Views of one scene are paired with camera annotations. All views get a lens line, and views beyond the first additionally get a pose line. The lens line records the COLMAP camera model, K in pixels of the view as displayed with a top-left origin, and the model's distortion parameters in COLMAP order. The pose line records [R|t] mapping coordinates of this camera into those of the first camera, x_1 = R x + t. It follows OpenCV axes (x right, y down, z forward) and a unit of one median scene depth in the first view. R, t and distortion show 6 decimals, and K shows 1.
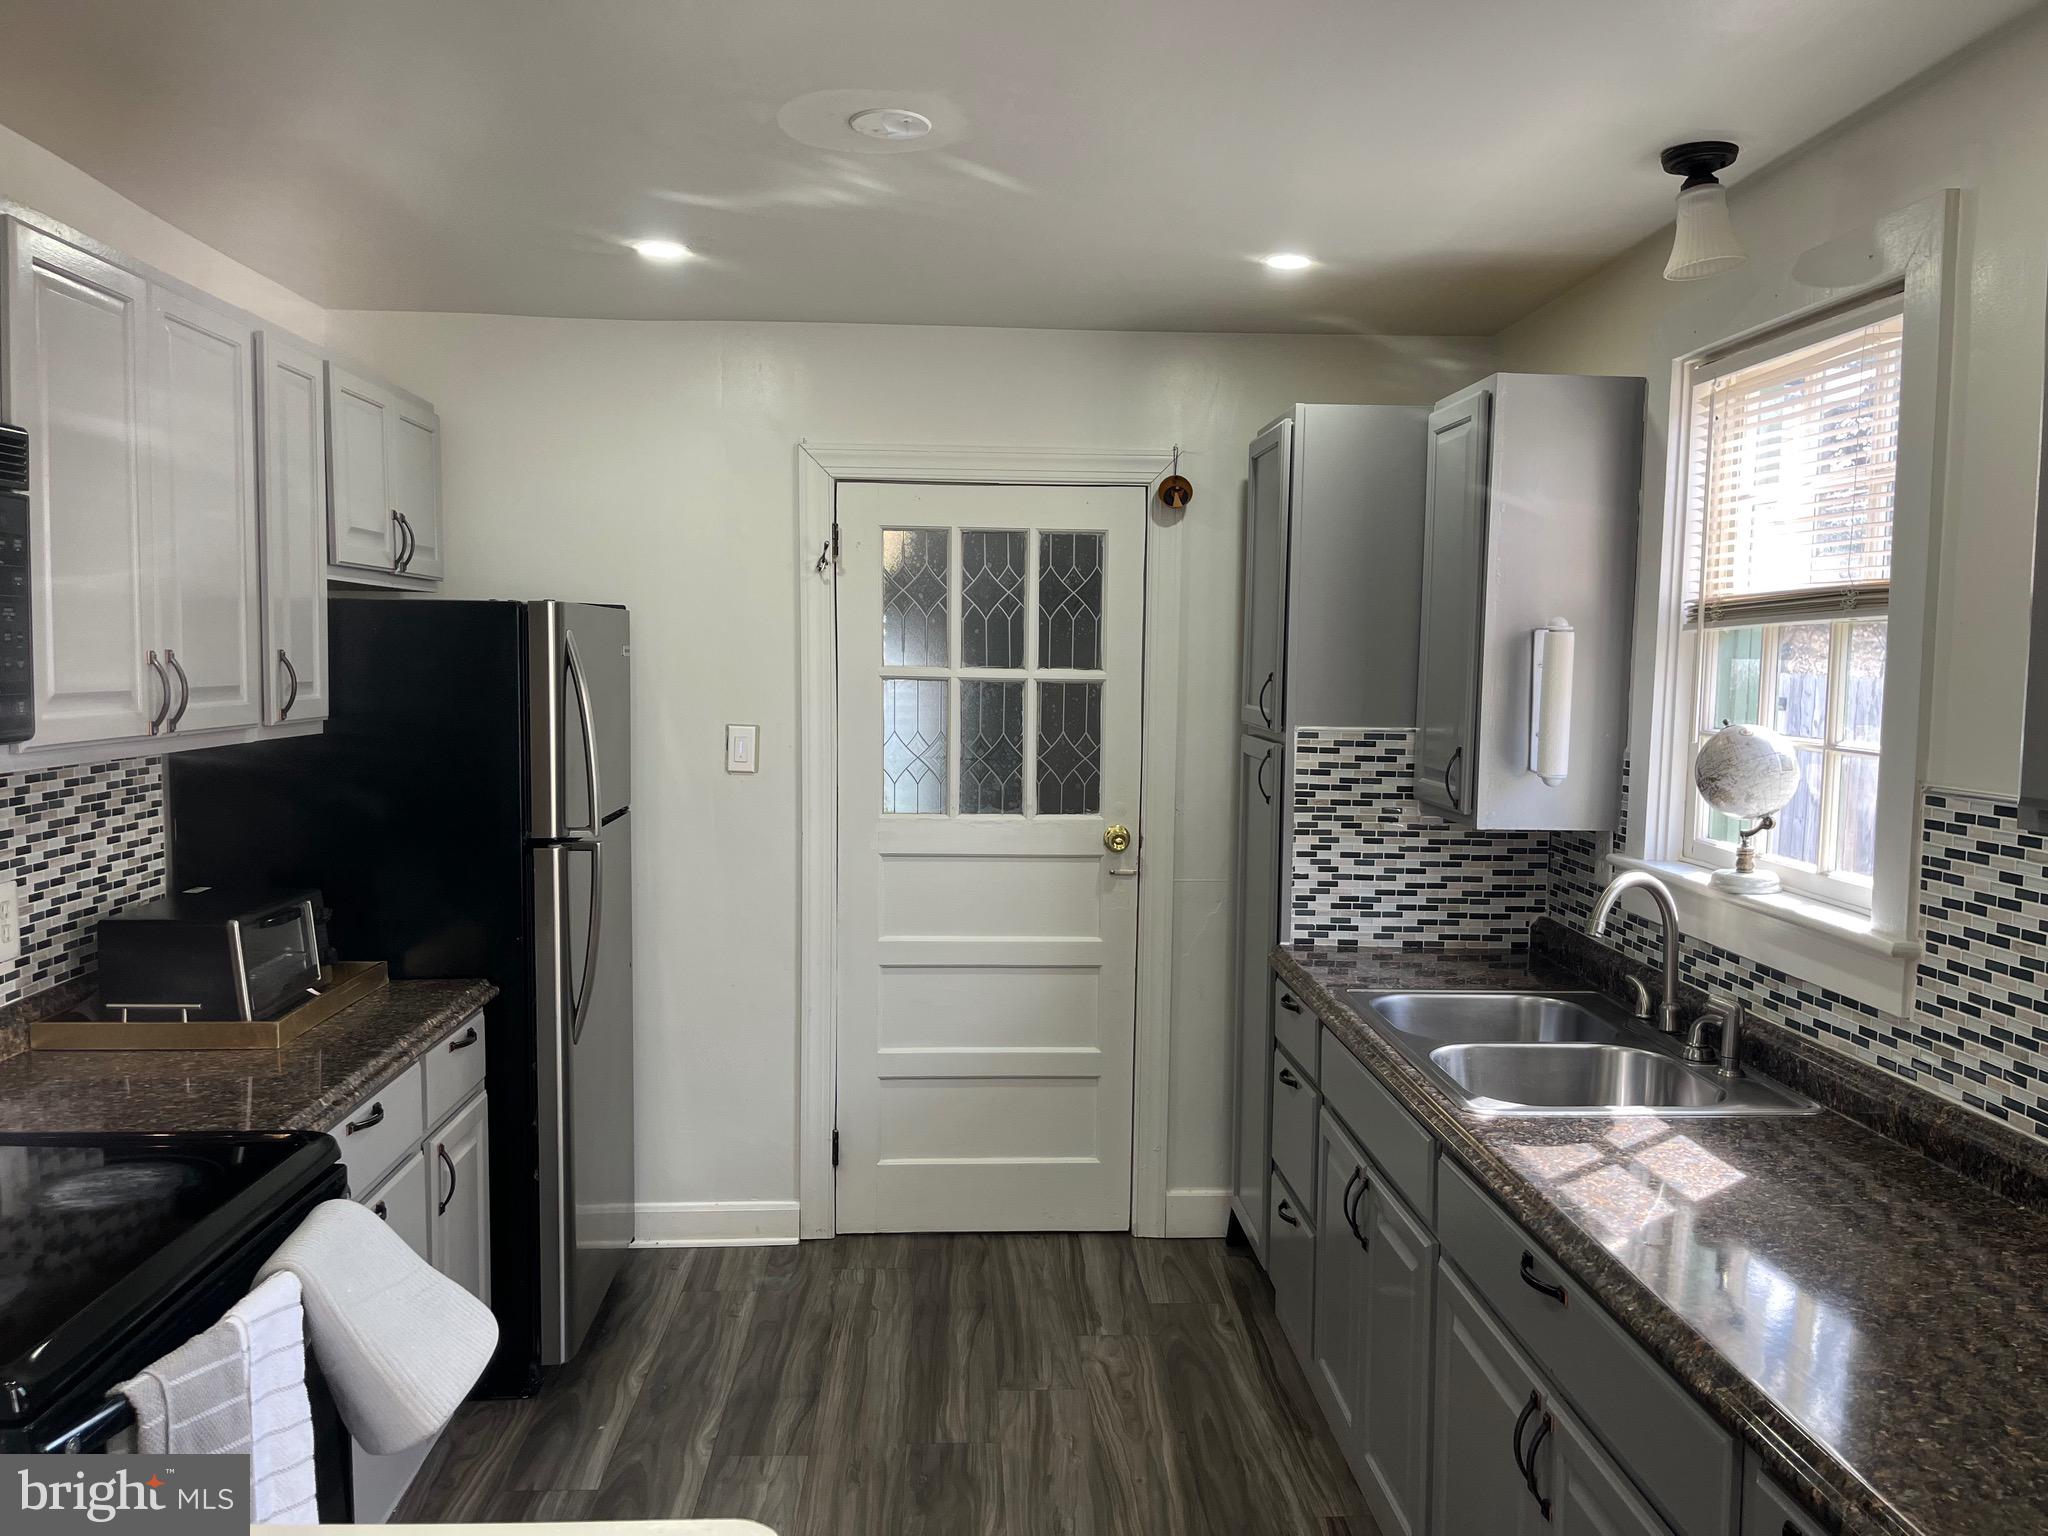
lens RADIAL K [[1540.2, 0, 1059.8], [0, 1540.2, 758.8], [0, 0, 1]] dist [0.075786, -0.101443]
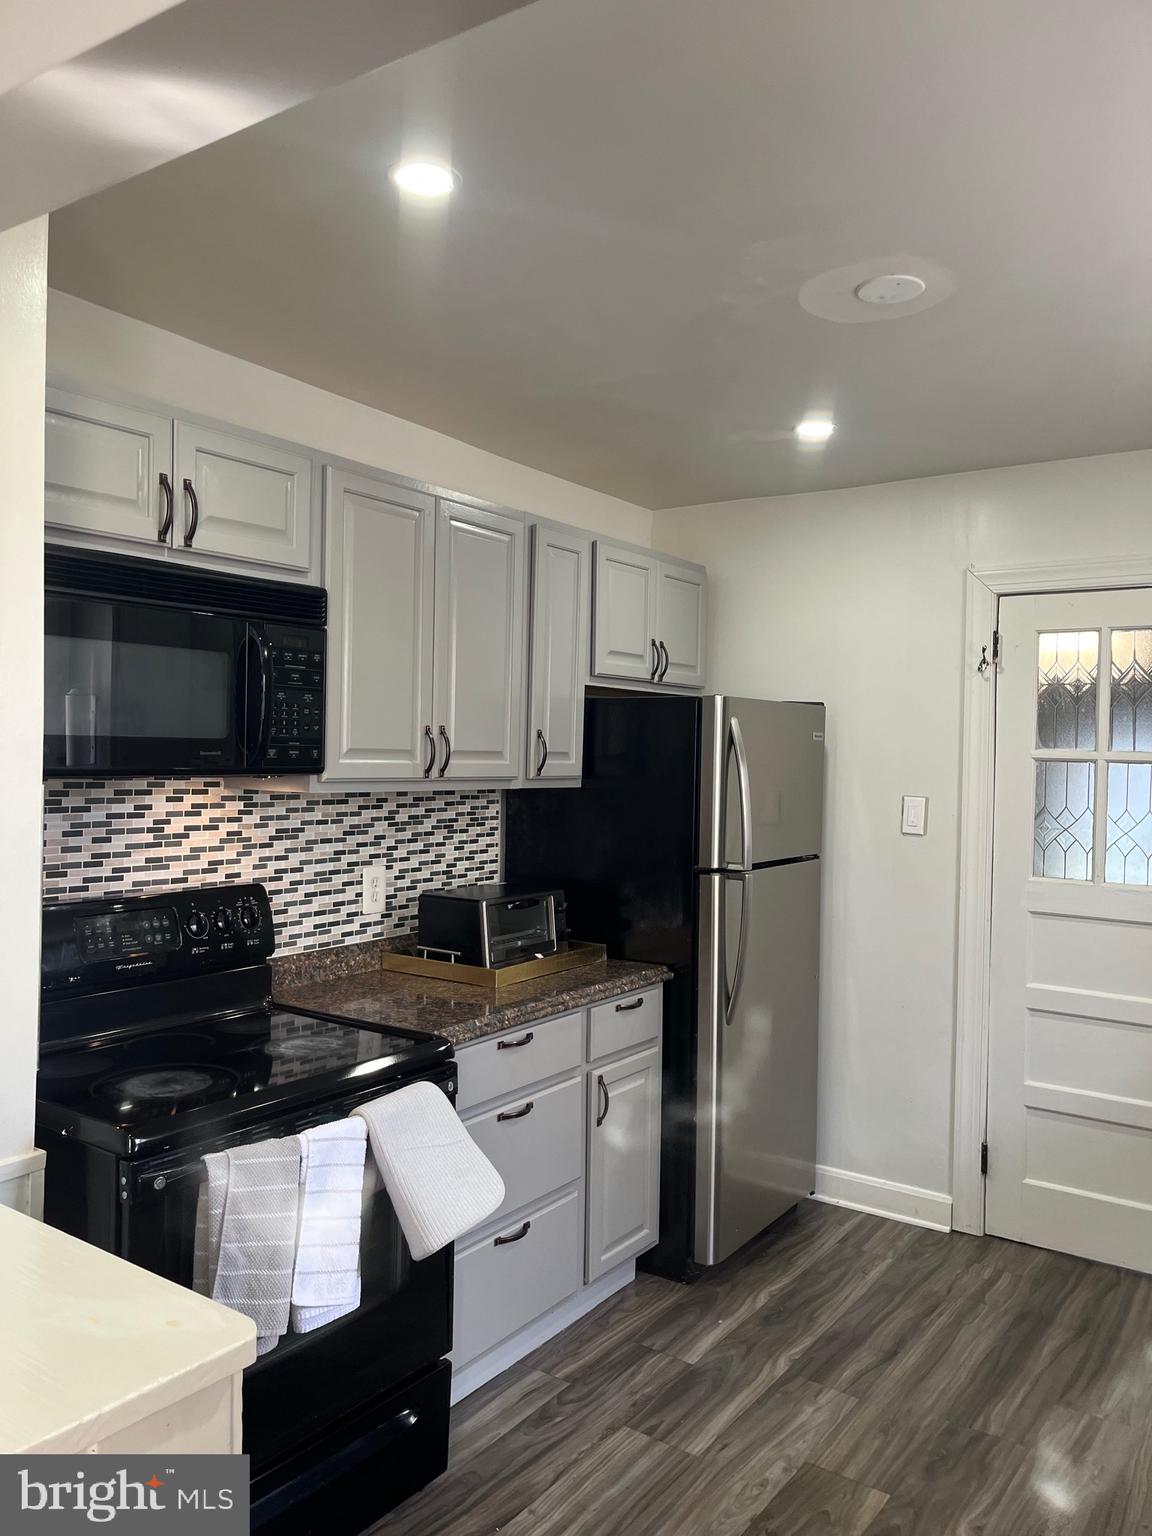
lens RADIAL K [[1155.2, 0, 576.0], [0, 1155.2, 768.0], [0, 0, 1]] dist [0.075786, -0.101443]
pose [[0.782949, 0.012568, -0.621959, 0.218436], [-0.052112, 0.997607, -0.045442, 0.016391], [0.619899, 0.067990, 0.781731, 0.128779]]
